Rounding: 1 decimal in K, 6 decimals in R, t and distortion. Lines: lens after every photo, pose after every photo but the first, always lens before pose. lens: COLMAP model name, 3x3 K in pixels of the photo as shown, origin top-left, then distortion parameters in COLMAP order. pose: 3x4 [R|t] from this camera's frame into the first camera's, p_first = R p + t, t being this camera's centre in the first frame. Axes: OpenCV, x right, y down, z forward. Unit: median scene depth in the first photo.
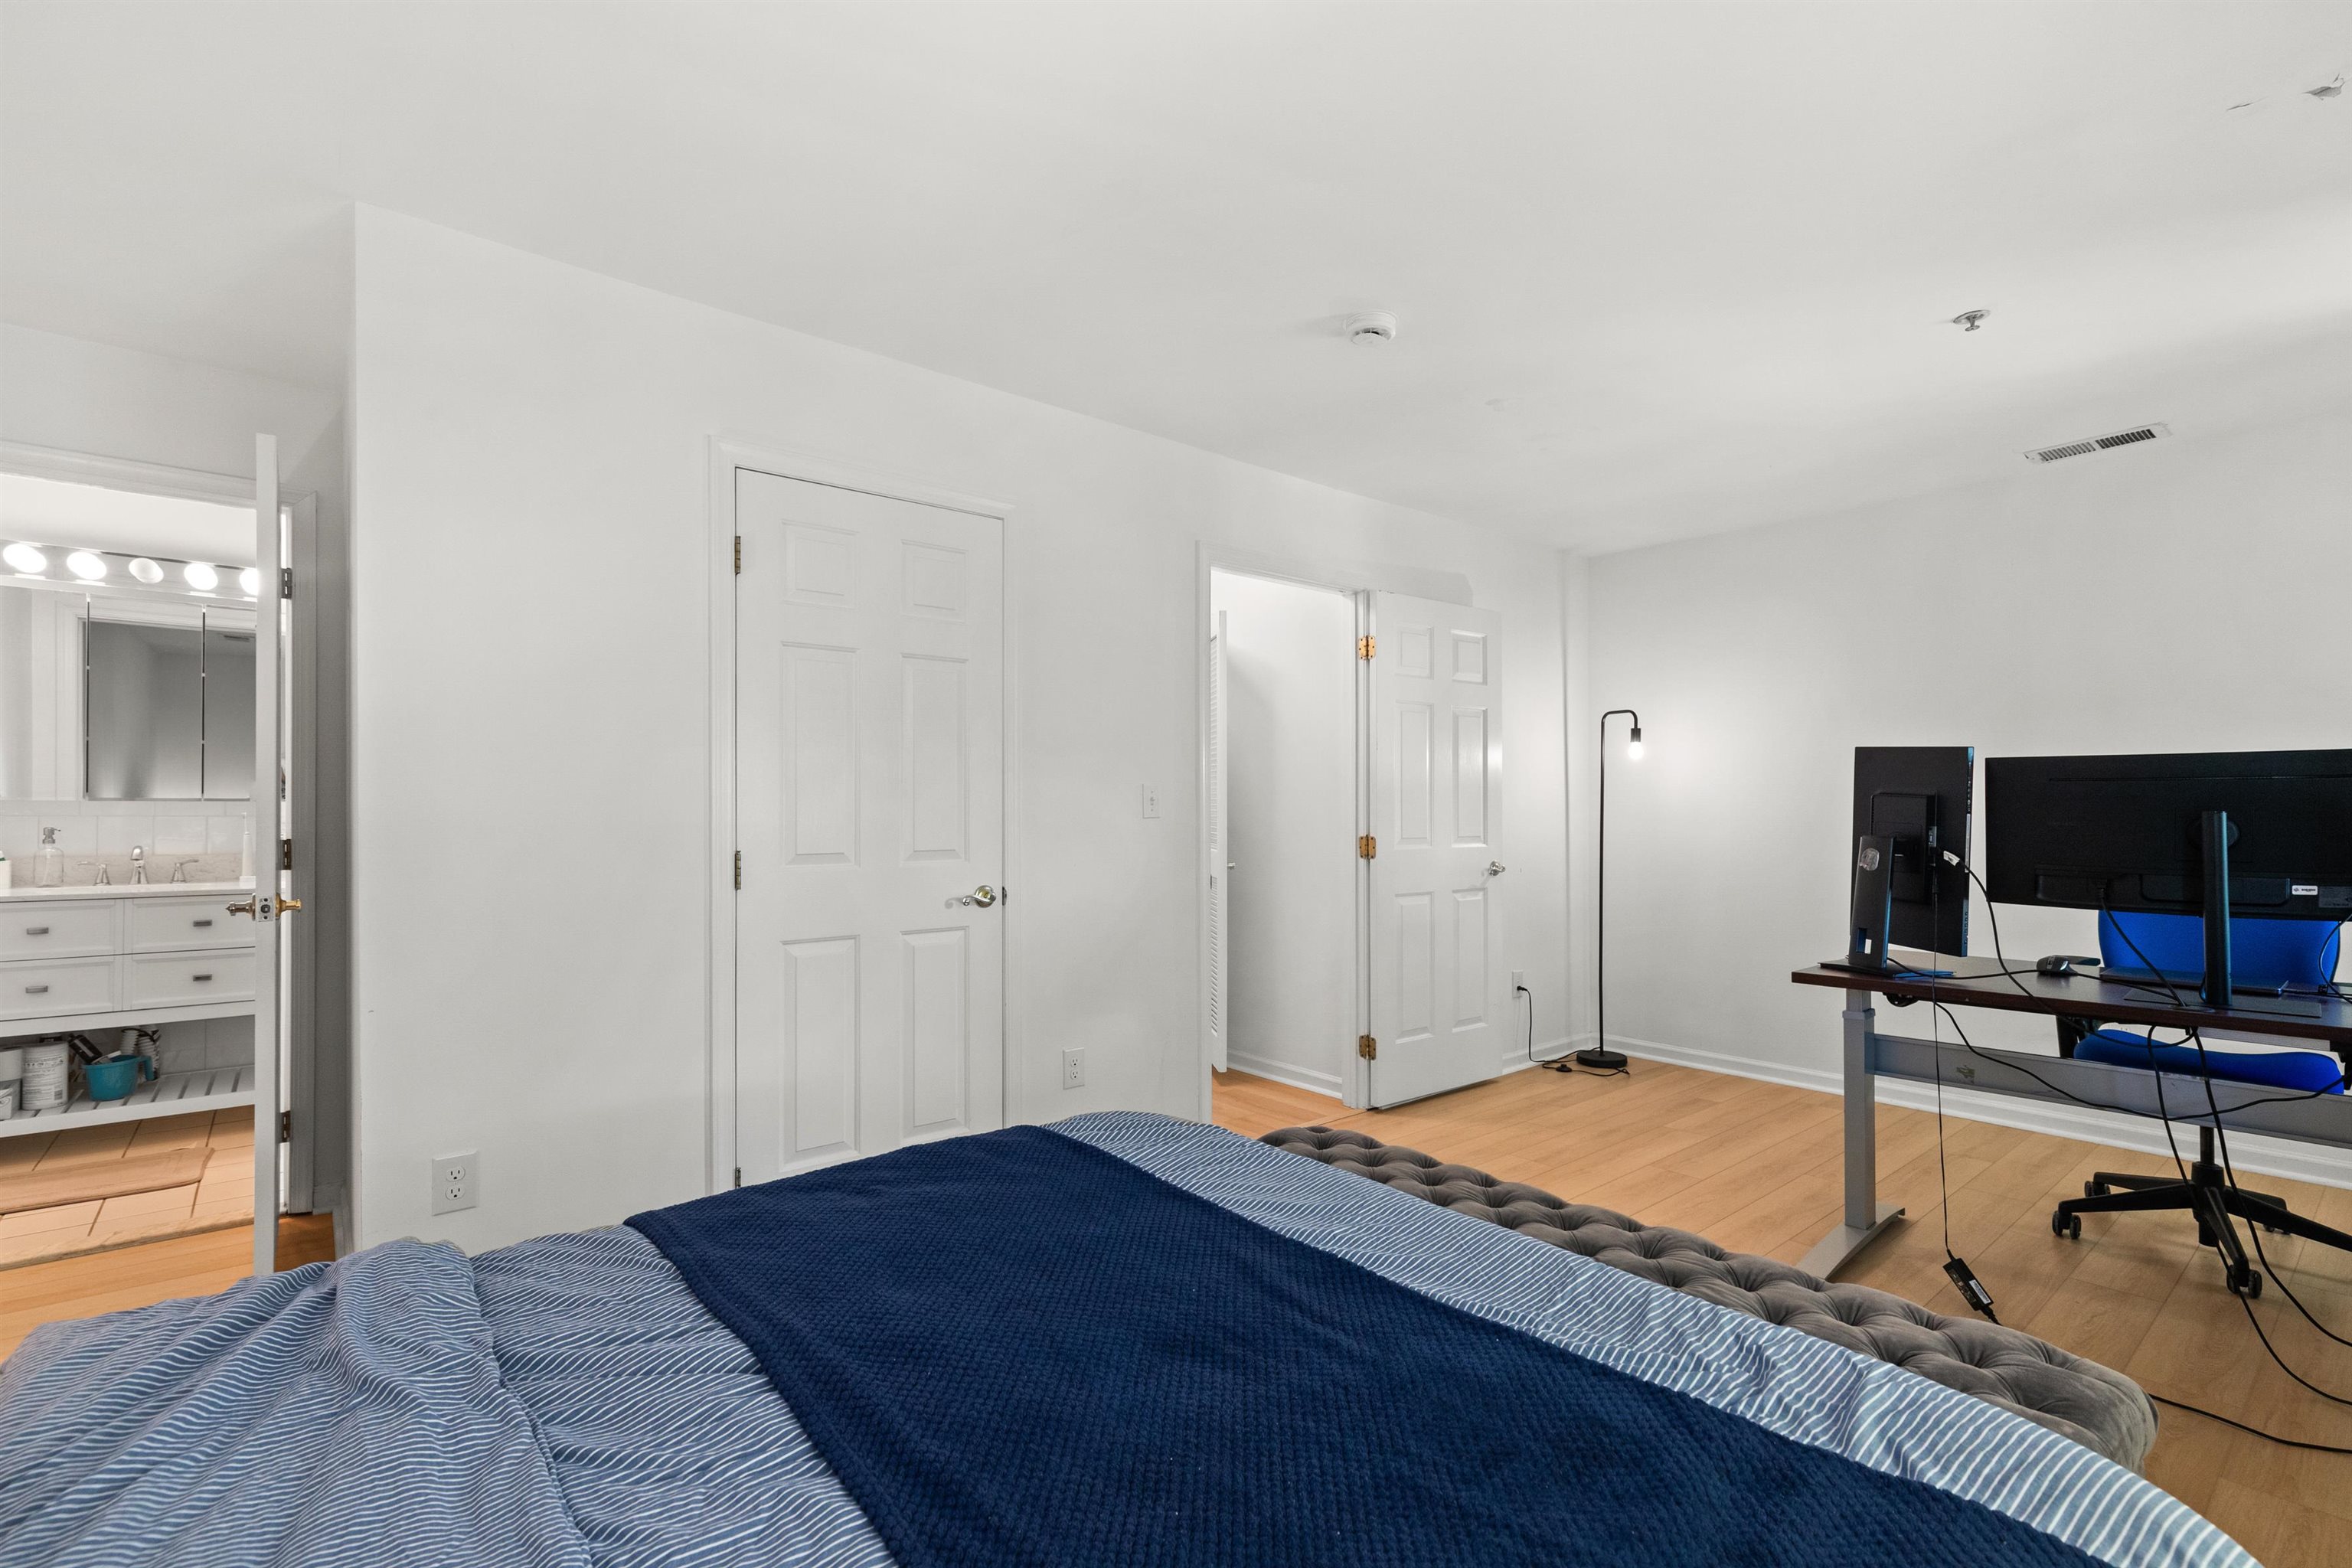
lens RADIAL K [[1057.9, 0, 1186.3], [0, 1057.9, 792.4], [0, 0, 1]] dist [0.011936, -0.000029]
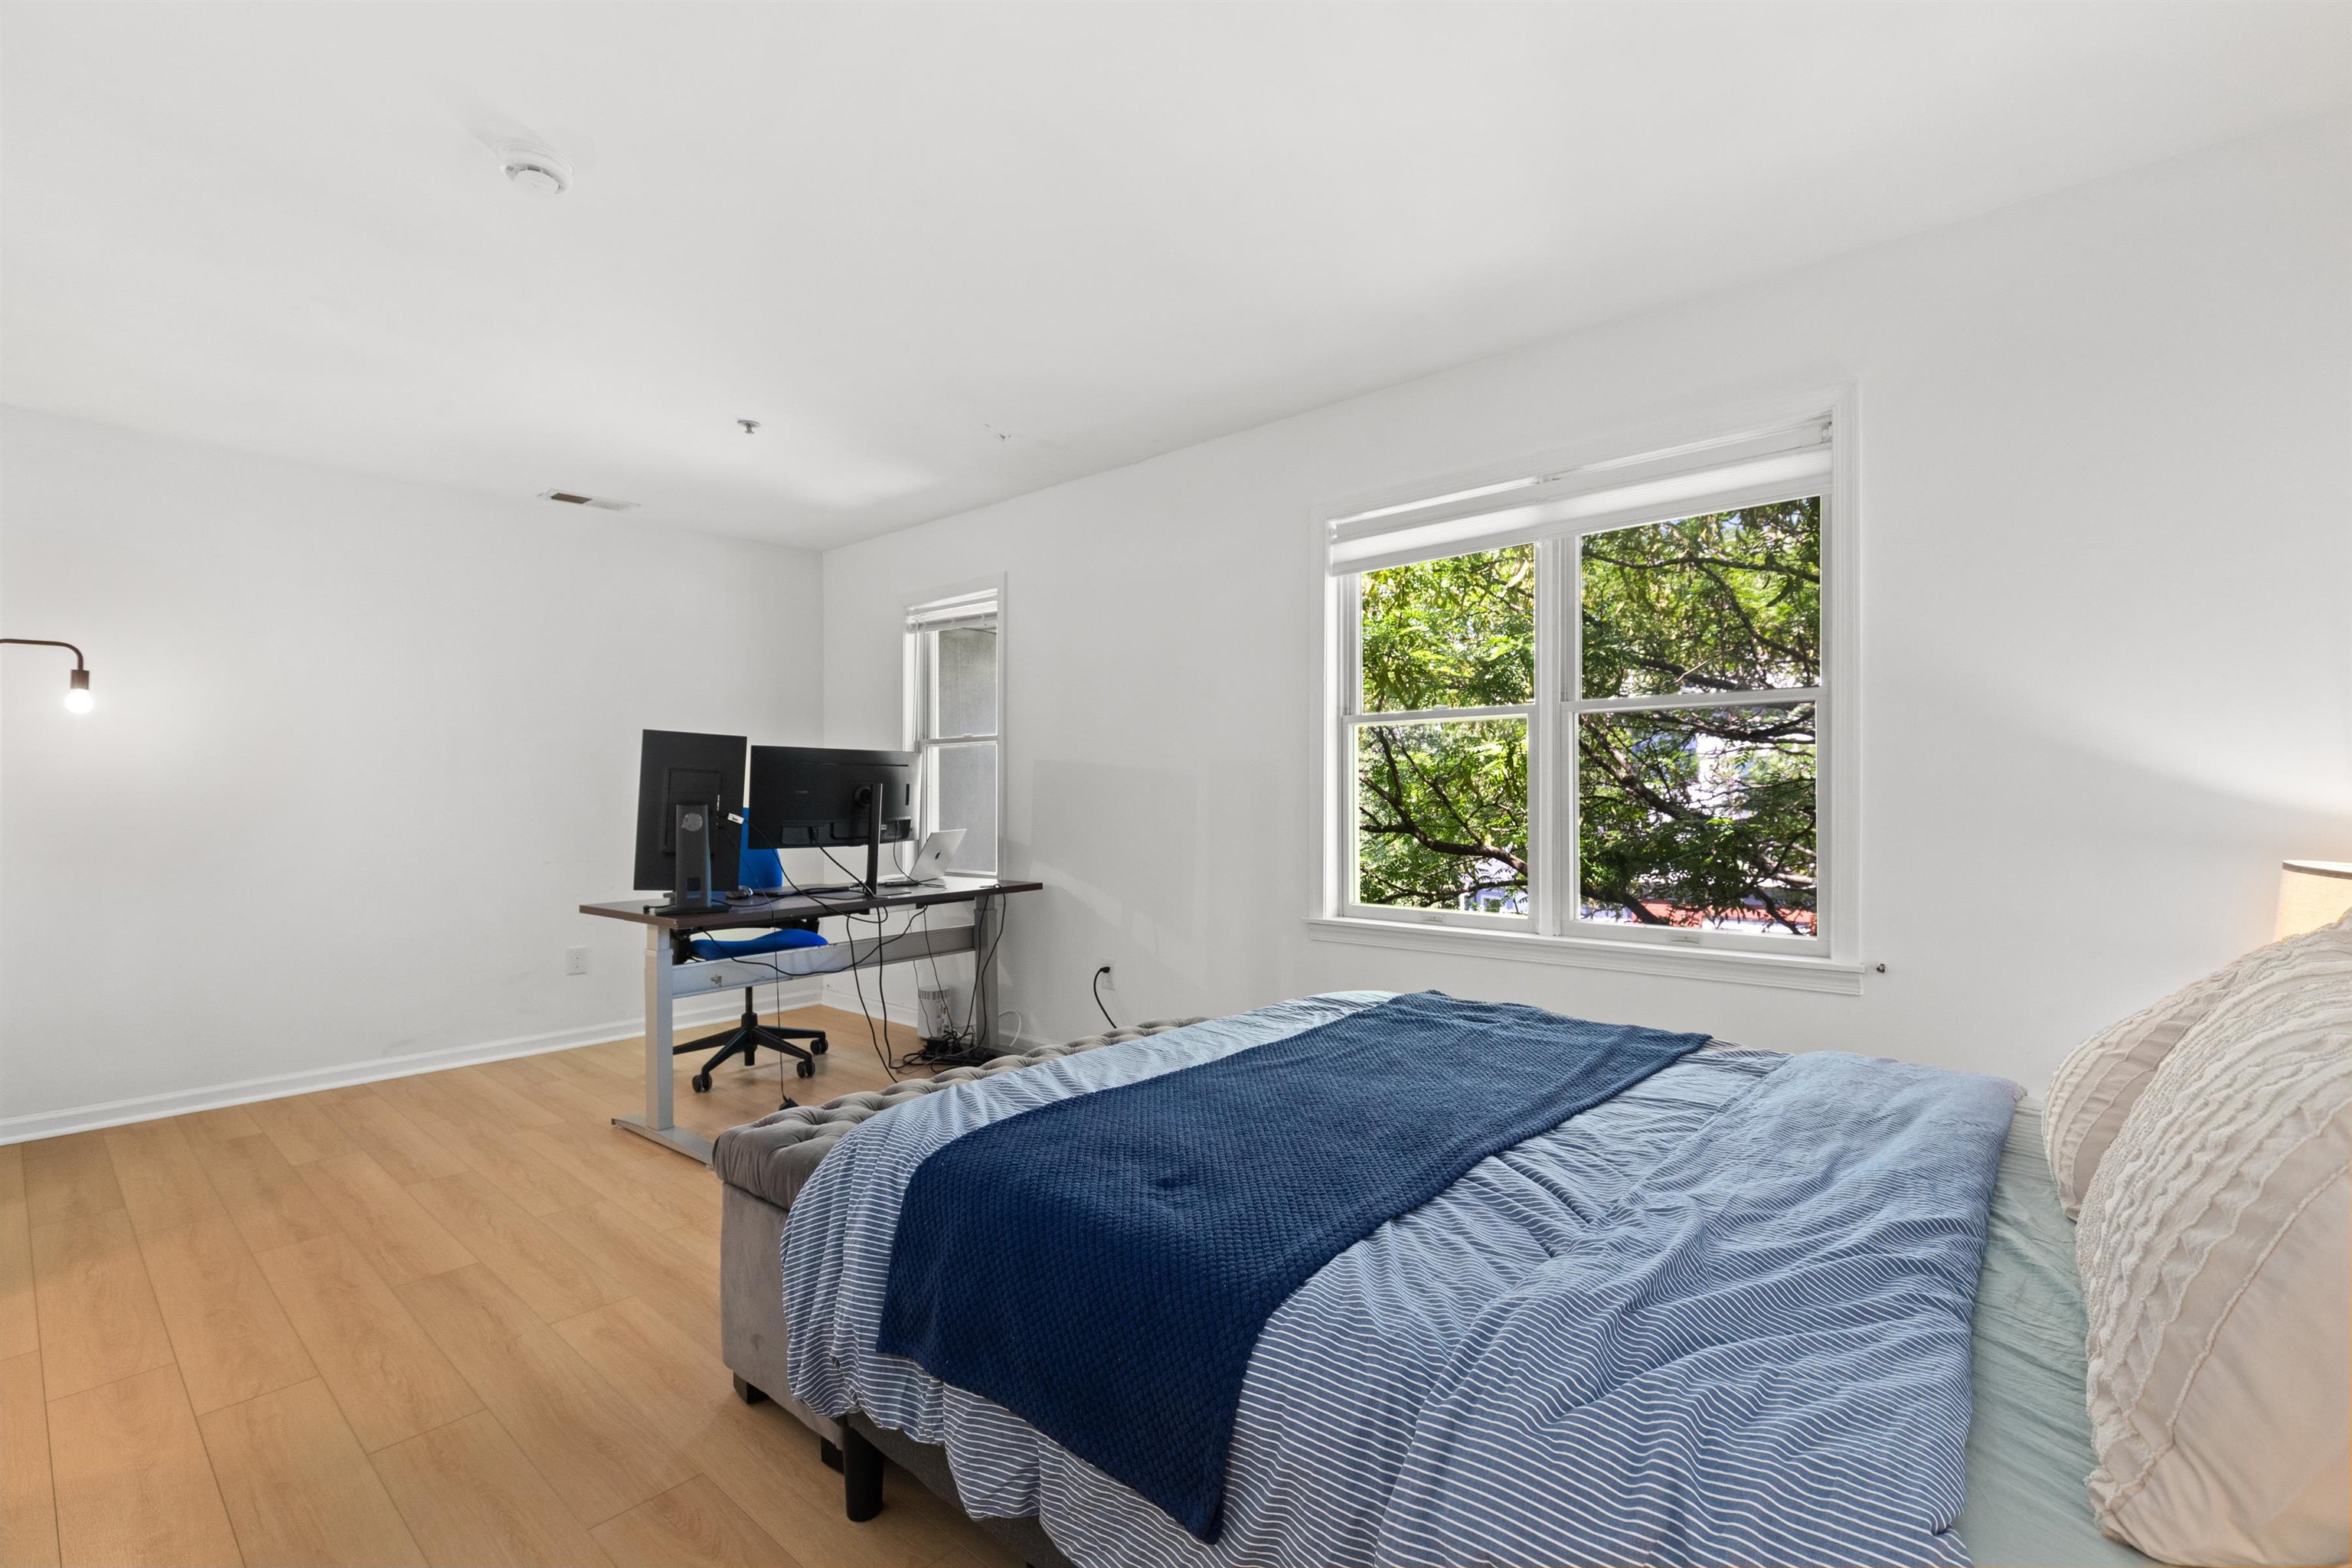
lens RADIAL K [[1057.9, 0, 1186.3], [0, 1057.9, 792.4], [0, 0, 1]] dist [0.011936, -0.000029]
pose [[-0.167395, 0.004570, 0.985879, -0.536053], [-0.011527, 0.999912, -0.006592, 0.023348], [-0.985823, -0.012468, -0.167327, 0.506226]]
